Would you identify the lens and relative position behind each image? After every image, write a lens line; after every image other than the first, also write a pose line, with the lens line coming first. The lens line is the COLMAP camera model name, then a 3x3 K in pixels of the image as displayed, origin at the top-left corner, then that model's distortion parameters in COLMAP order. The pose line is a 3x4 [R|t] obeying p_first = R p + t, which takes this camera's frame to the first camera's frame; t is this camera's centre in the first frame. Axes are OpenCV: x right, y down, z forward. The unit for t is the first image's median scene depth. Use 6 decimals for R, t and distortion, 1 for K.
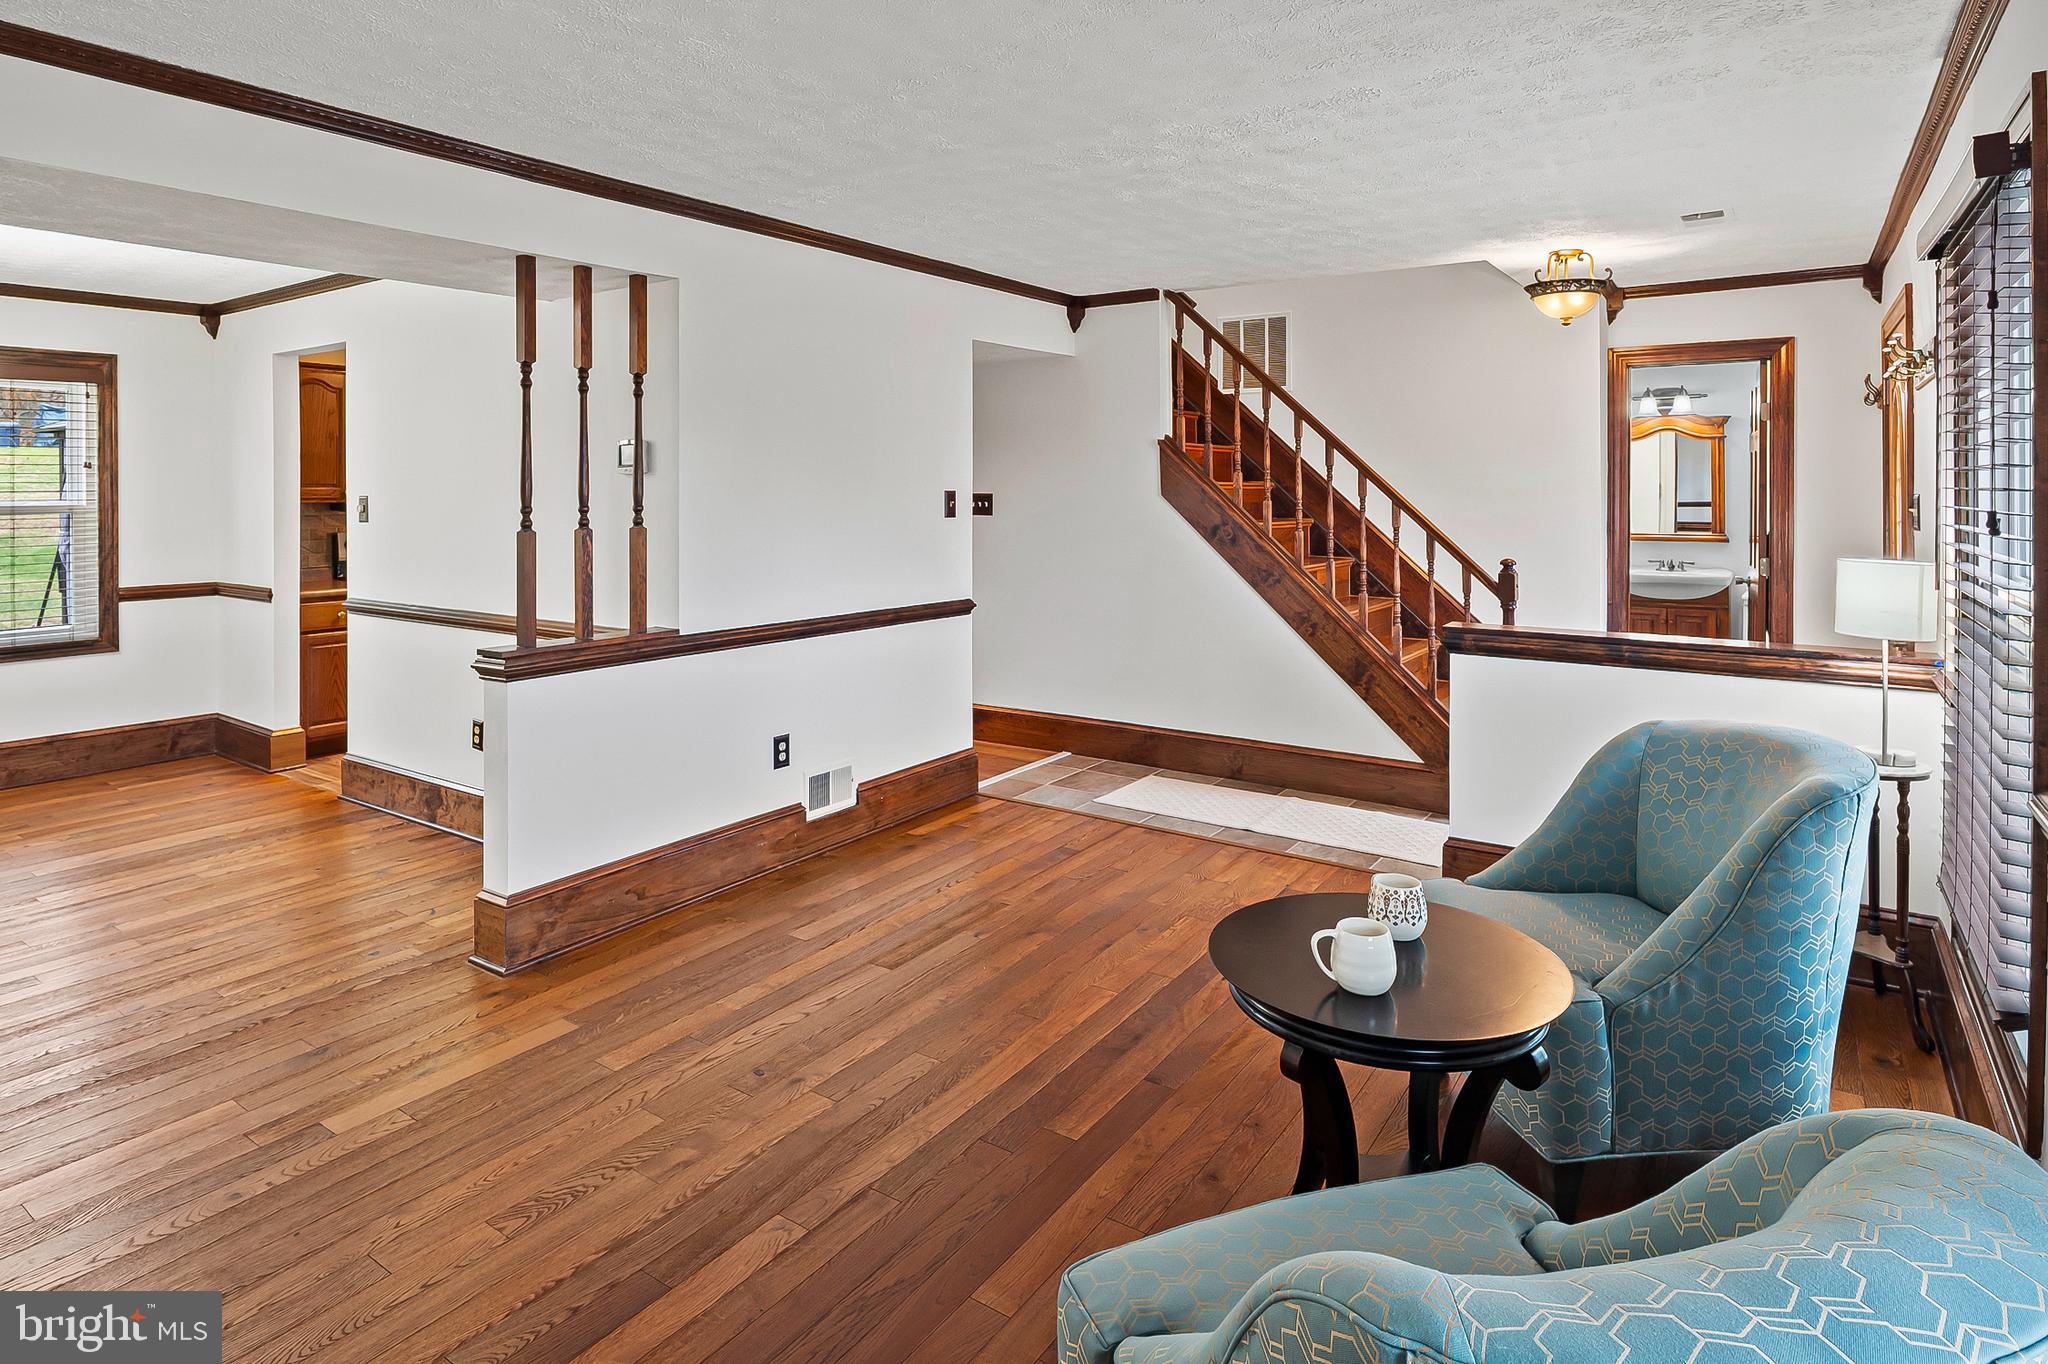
lens RADIAL K [[1098.6, 0, 1016.6], [0, 1098.6, 490.9], [0, 0, 1]] dist [-0.017057, 0.000090]
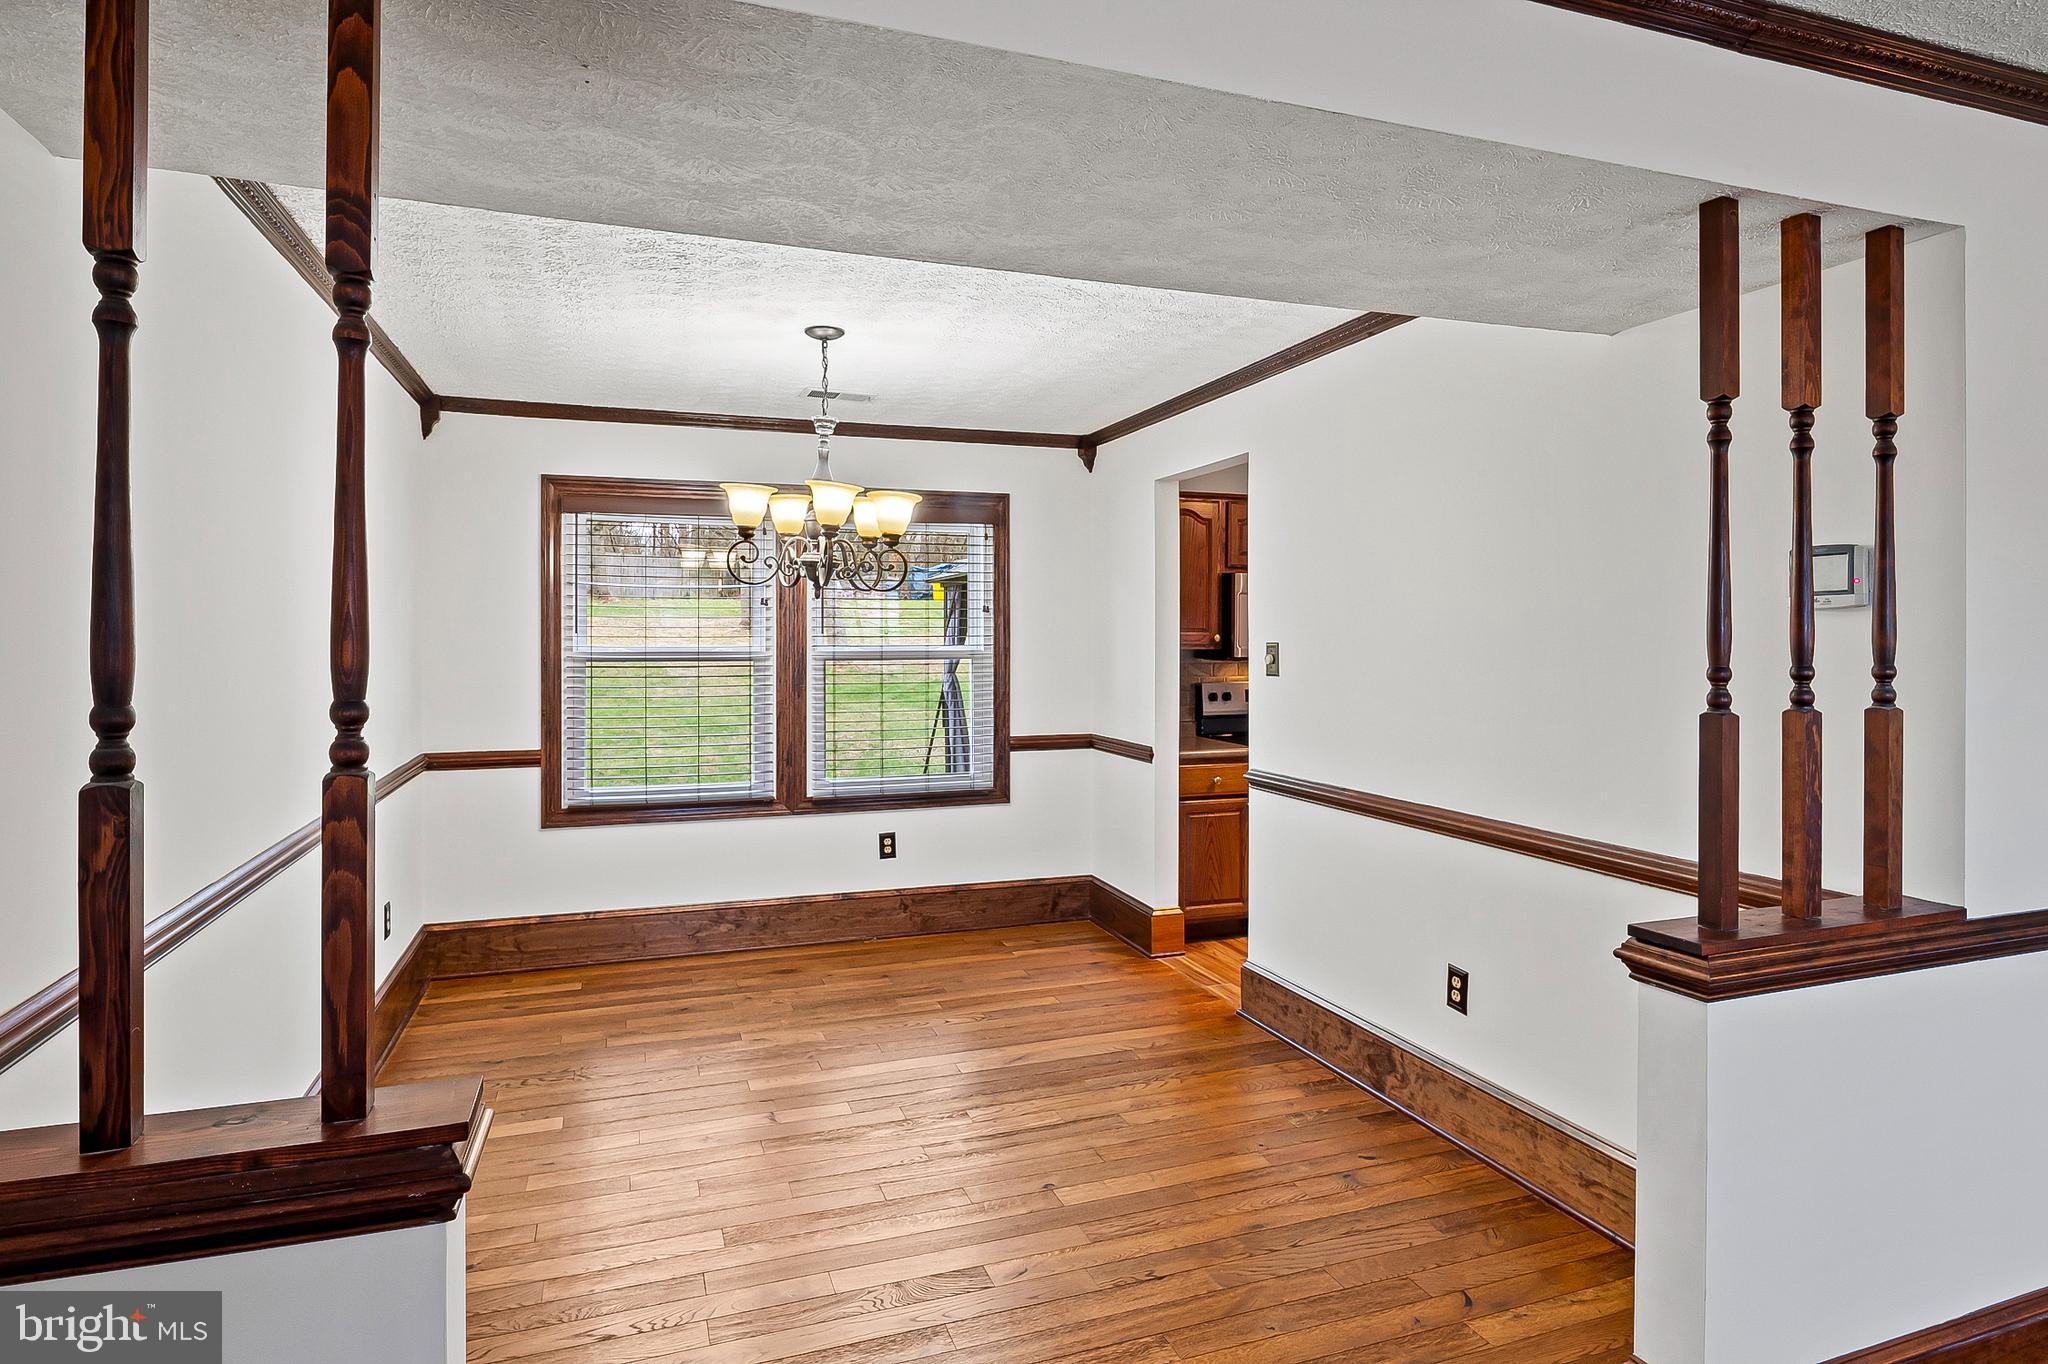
lens RADIAL K [[1084.9, 0, 1024.0], [0, 1084.9, 632.0], [0, 0, 1]] dist [0.000694, -0.000320]
pose [[0.810976, 0.000168, -0.585079, -0.271498], [-0.002058, 0.999995, -0.002565, -0.000702], [0.585075, 0.003285, 0.810972, 0.243147]]
